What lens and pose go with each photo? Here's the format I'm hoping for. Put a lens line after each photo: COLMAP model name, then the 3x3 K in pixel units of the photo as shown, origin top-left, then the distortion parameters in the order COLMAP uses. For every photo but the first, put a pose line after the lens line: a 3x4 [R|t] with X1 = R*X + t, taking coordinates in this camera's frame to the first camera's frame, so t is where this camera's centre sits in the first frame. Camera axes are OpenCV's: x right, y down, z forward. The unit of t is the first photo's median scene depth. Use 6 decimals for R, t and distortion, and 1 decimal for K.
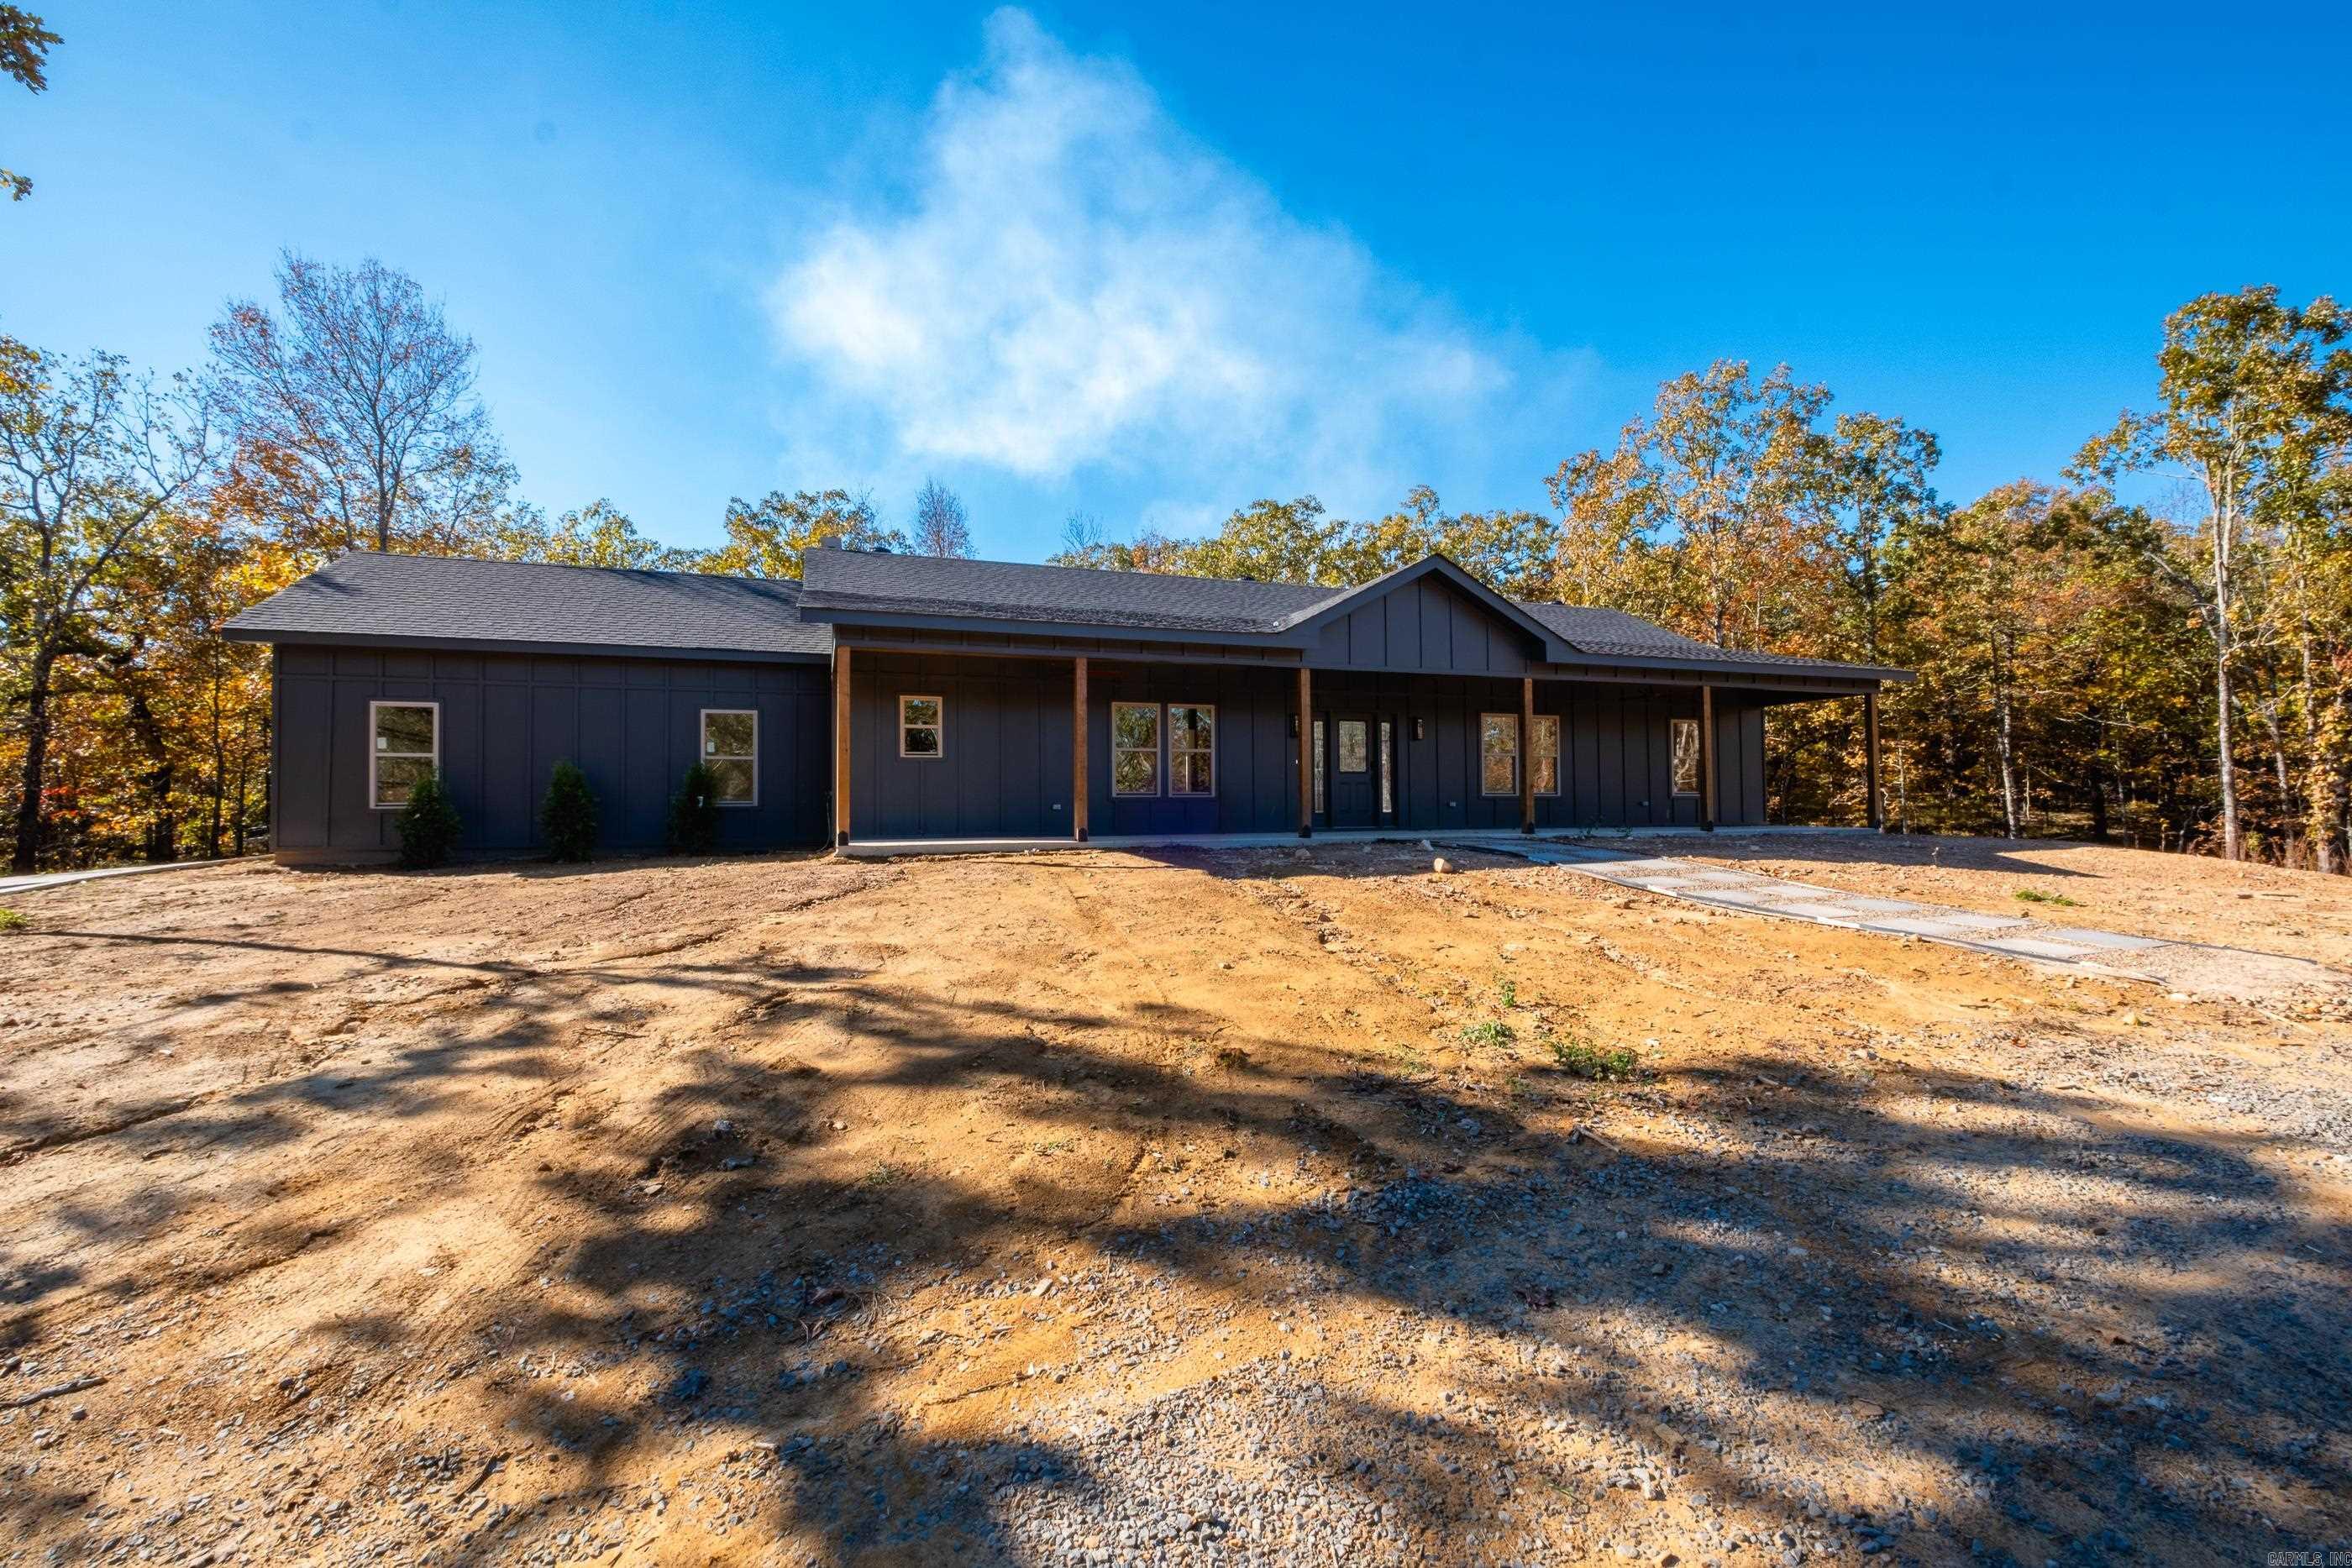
lens RADIAL K [[1030.1, 0, 1175.7], [0, 1030.1, 777.9], [0, 0, 1]] dist [0.003390, -0.001195]
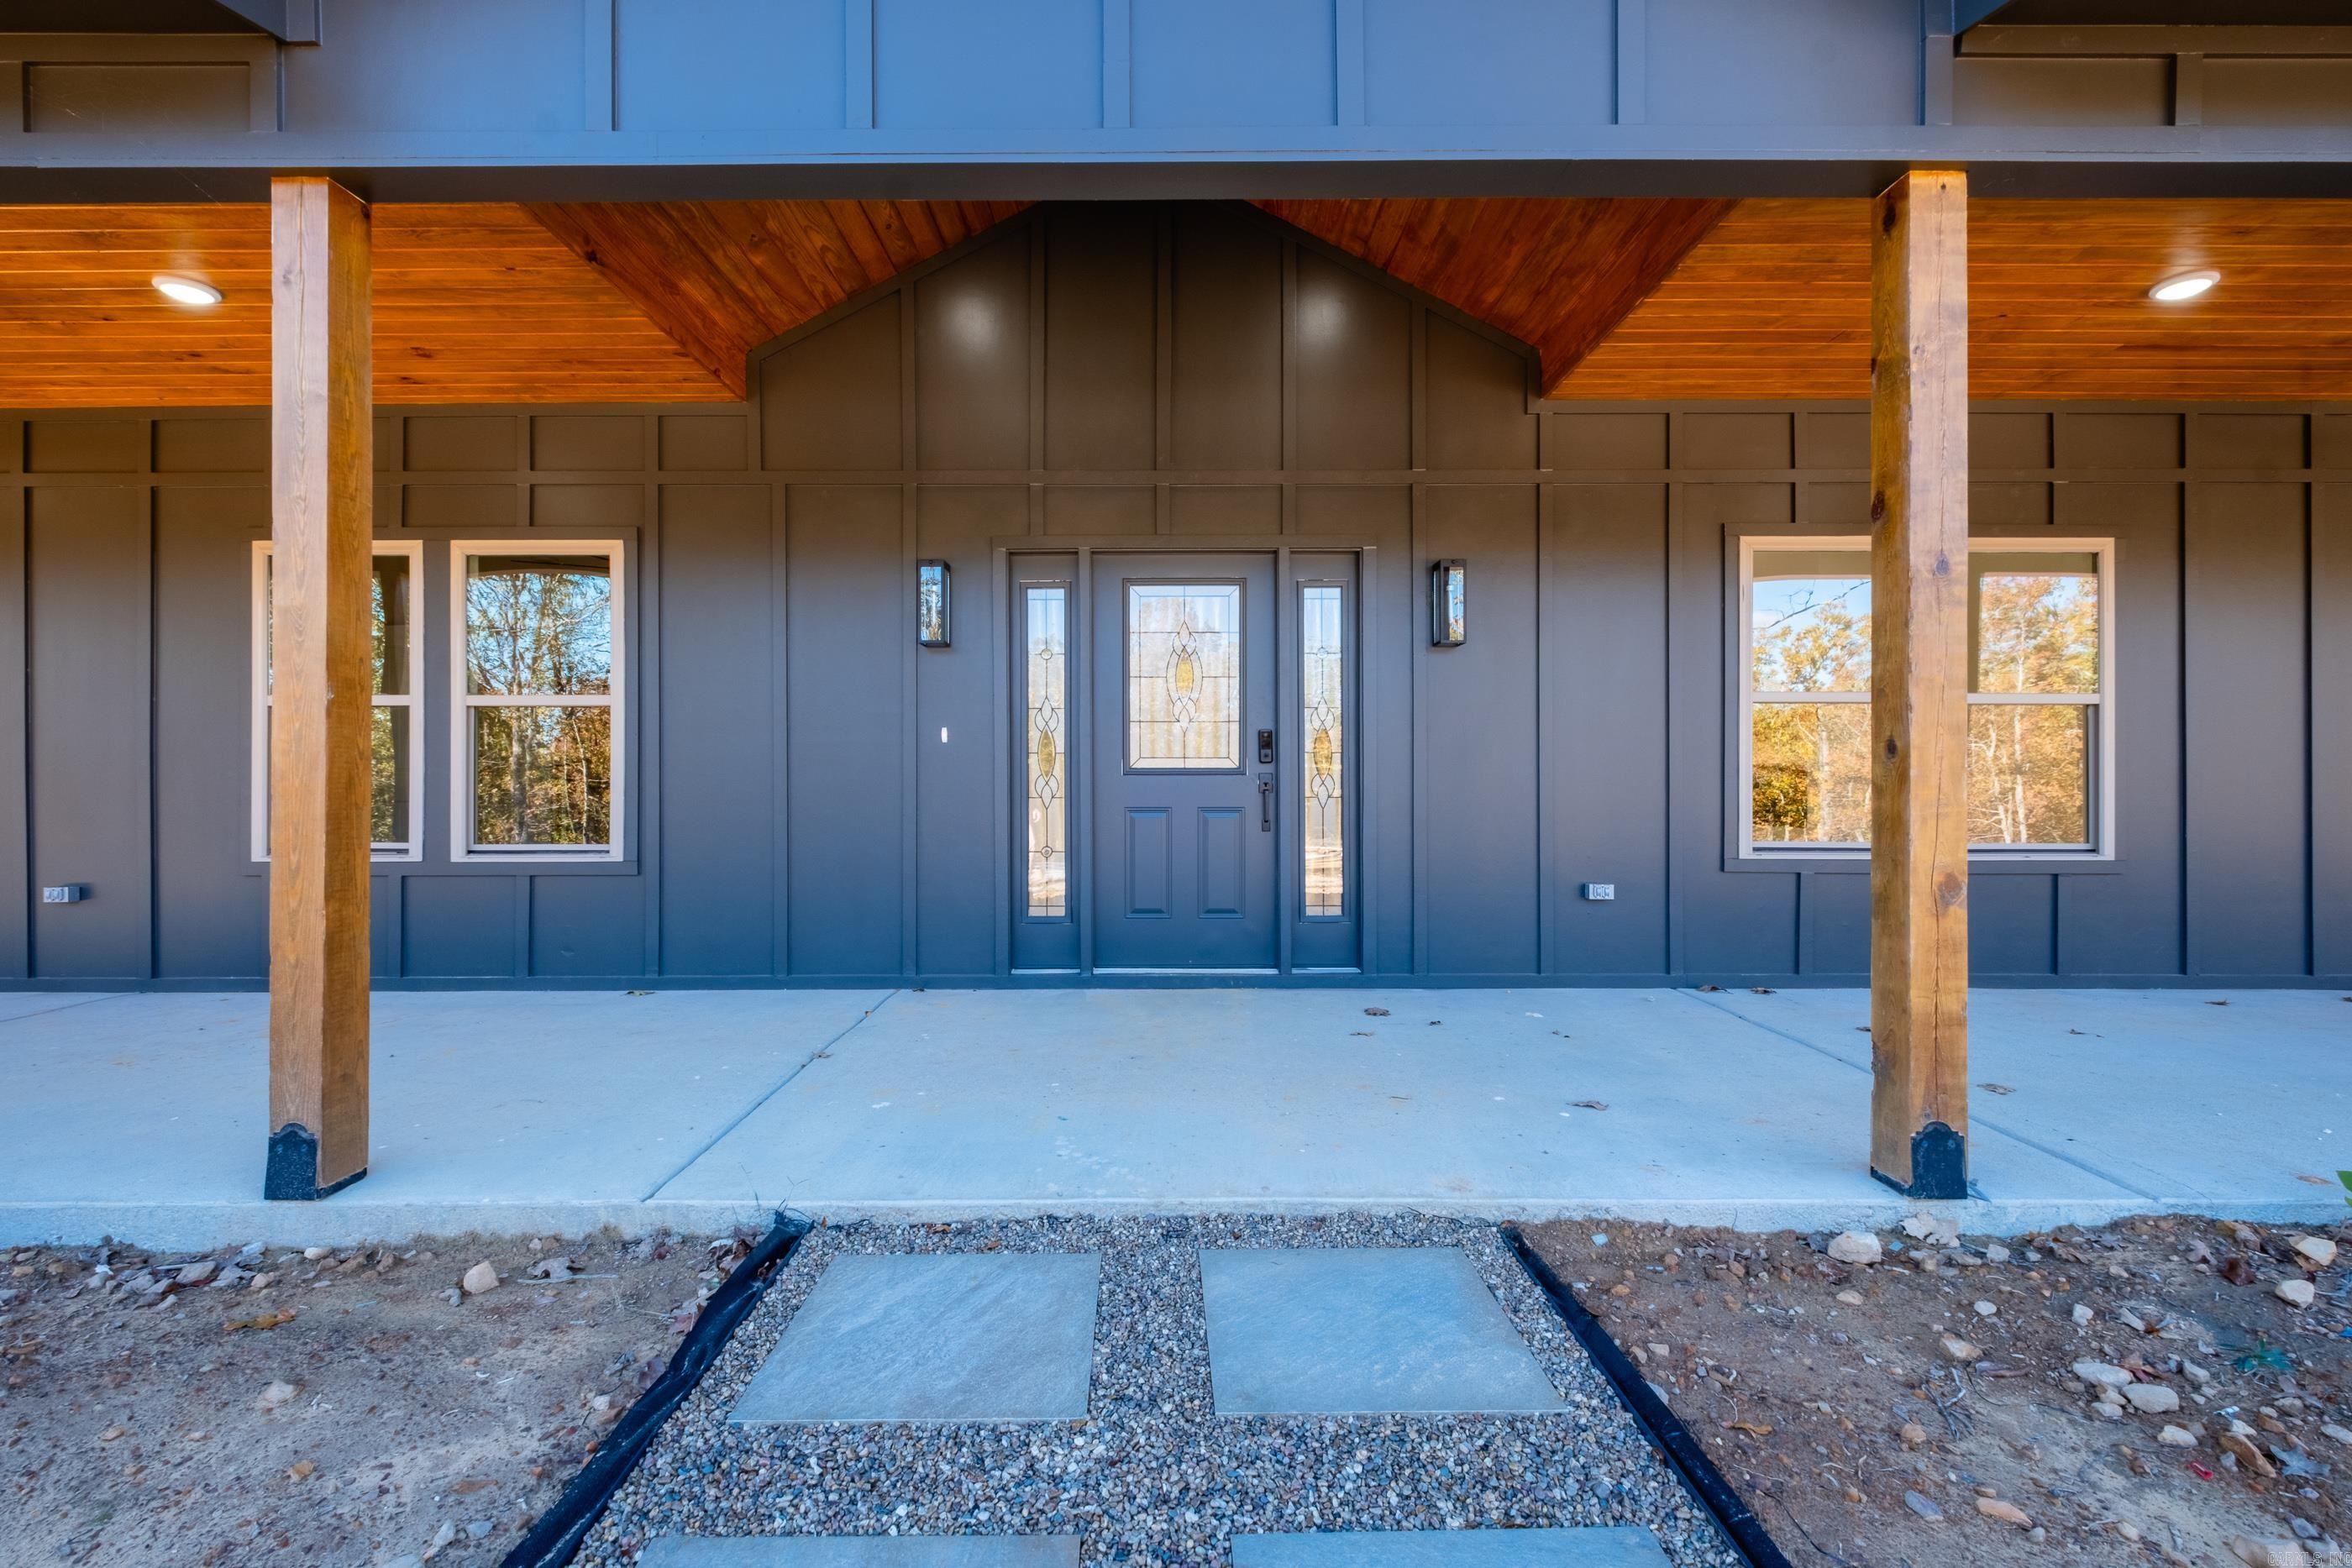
lens RADIAL K [[1030.1, 0, 1231.0], [0, 1030.1, 720.9], [0, 0, 1]] dist [0.003390, -0.001195]
pose [[0.971477, -0.005241, -0.237077, 0.247078], [0.007430, 0.999938, 0.008345, -0.020423], [0.237018, -0.009868, 0.971455, 0.735754]]
